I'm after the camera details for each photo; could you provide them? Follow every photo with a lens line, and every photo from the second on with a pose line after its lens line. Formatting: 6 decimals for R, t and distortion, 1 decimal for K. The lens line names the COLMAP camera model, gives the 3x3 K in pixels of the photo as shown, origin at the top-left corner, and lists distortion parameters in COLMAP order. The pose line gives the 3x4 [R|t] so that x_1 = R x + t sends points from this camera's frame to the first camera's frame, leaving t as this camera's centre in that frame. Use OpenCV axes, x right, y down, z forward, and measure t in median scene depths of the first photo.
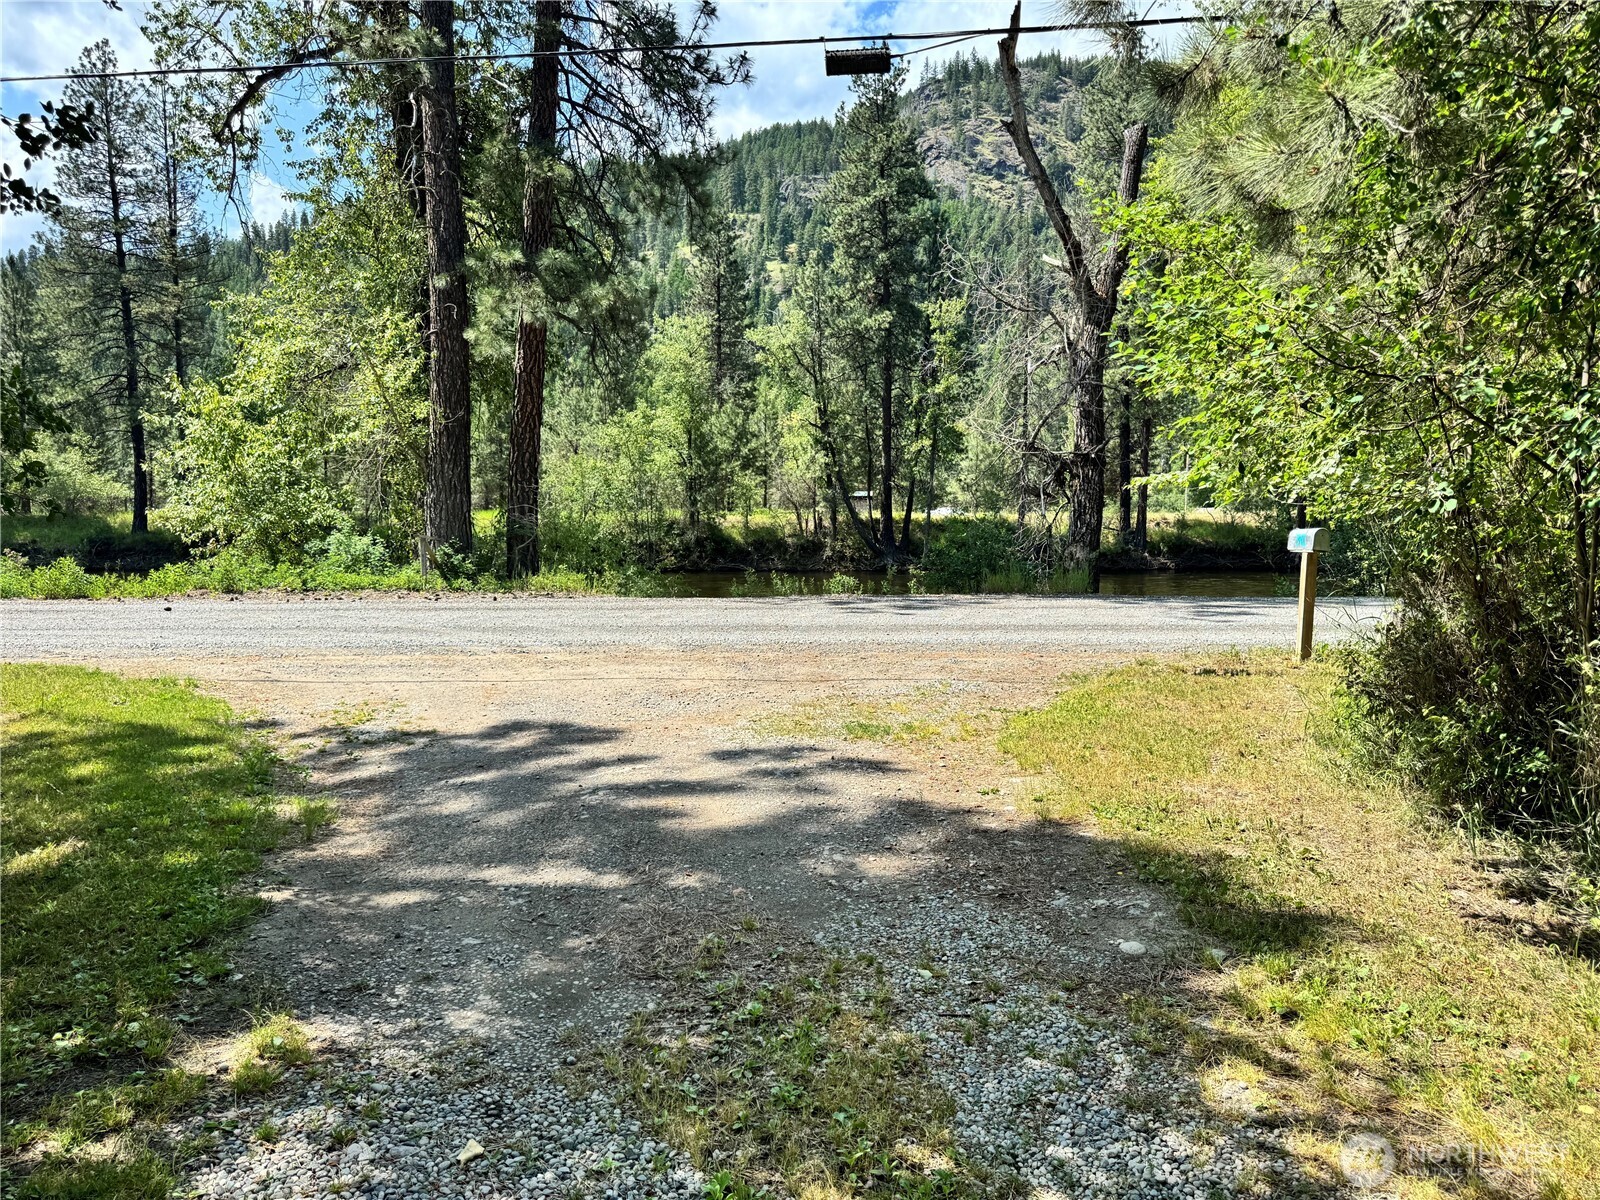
lens RADIAL K [[1126.7, 0, 806.7], [0, 1126.7, 601.2], [0, 0, 1]] dist [0.024210, -0.012900]
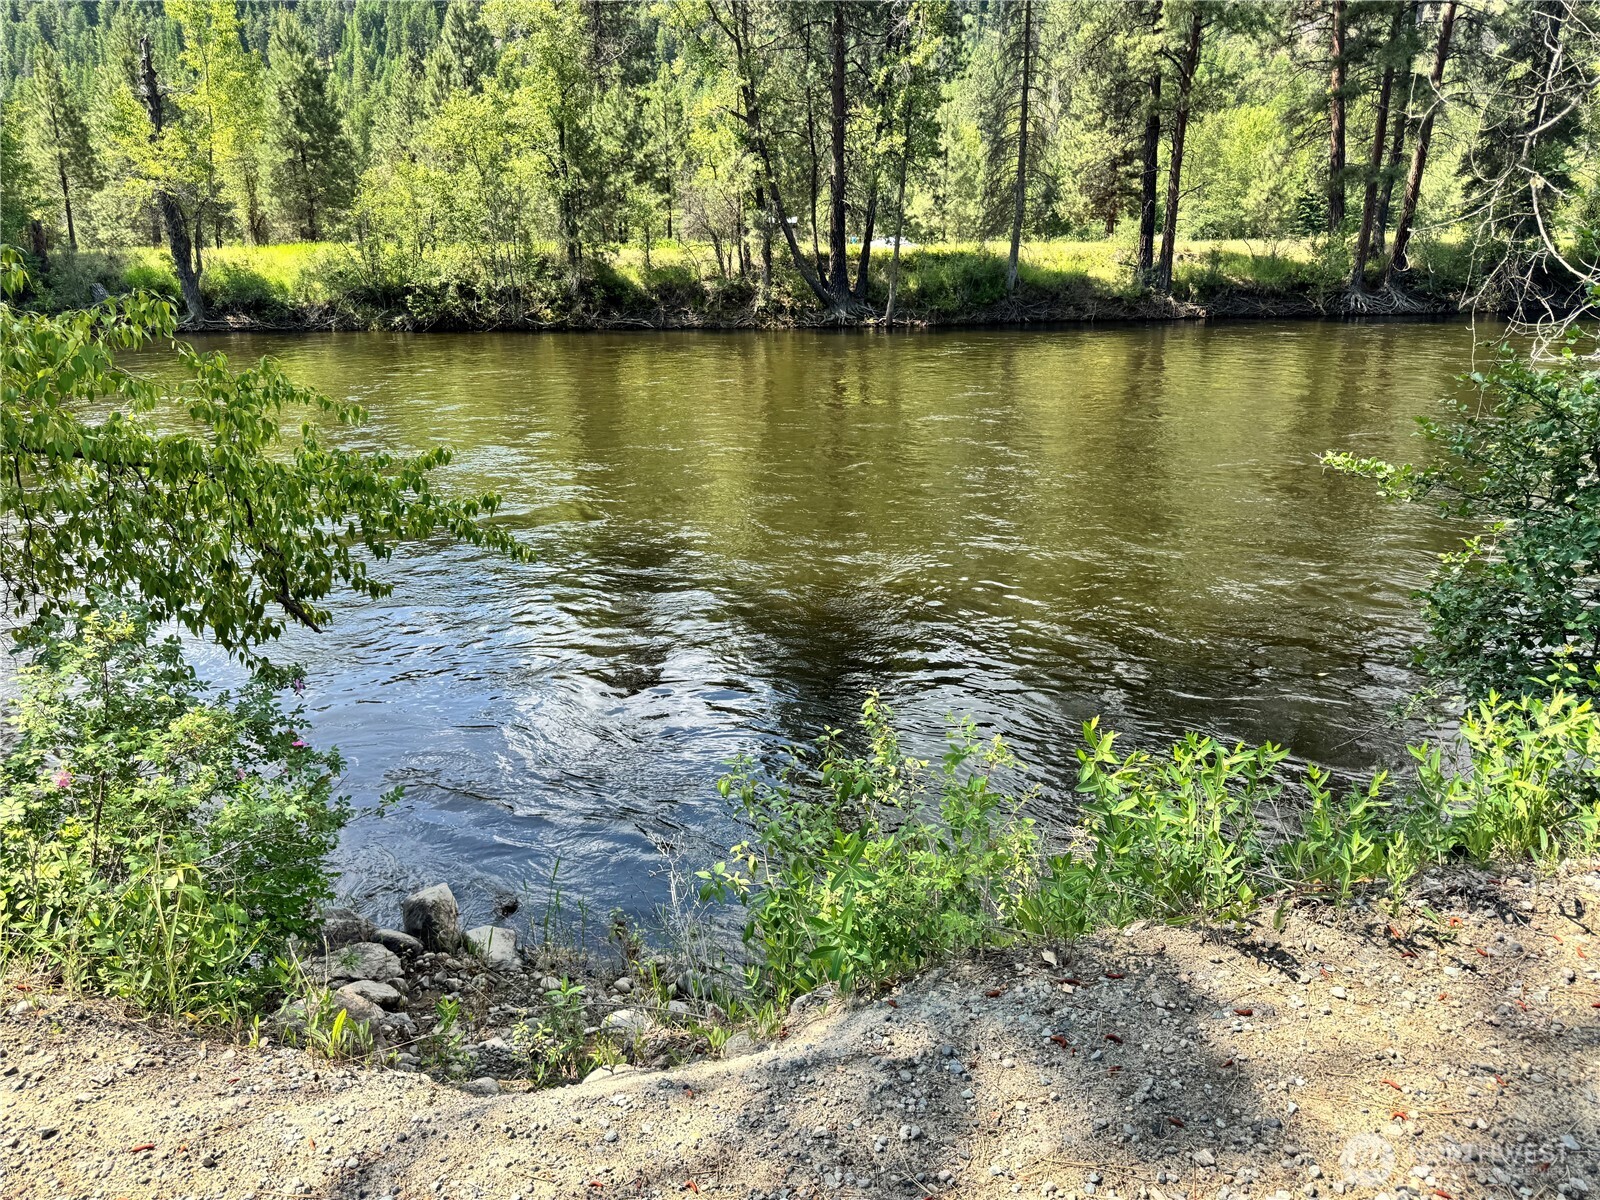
lens RADIAL K [[1126.7, 0, 782.9], [0, 1126.7, 607.5], [0, 0, 1]] dist [0.024210, -0.012900]
pose [[0.997372, -0.027060, 0.067206, -0.020974], [0.010931, 0.973218, 0.229626, -0.017542], [-0.071620, -0.228288, 0.970956, 0.232231]]
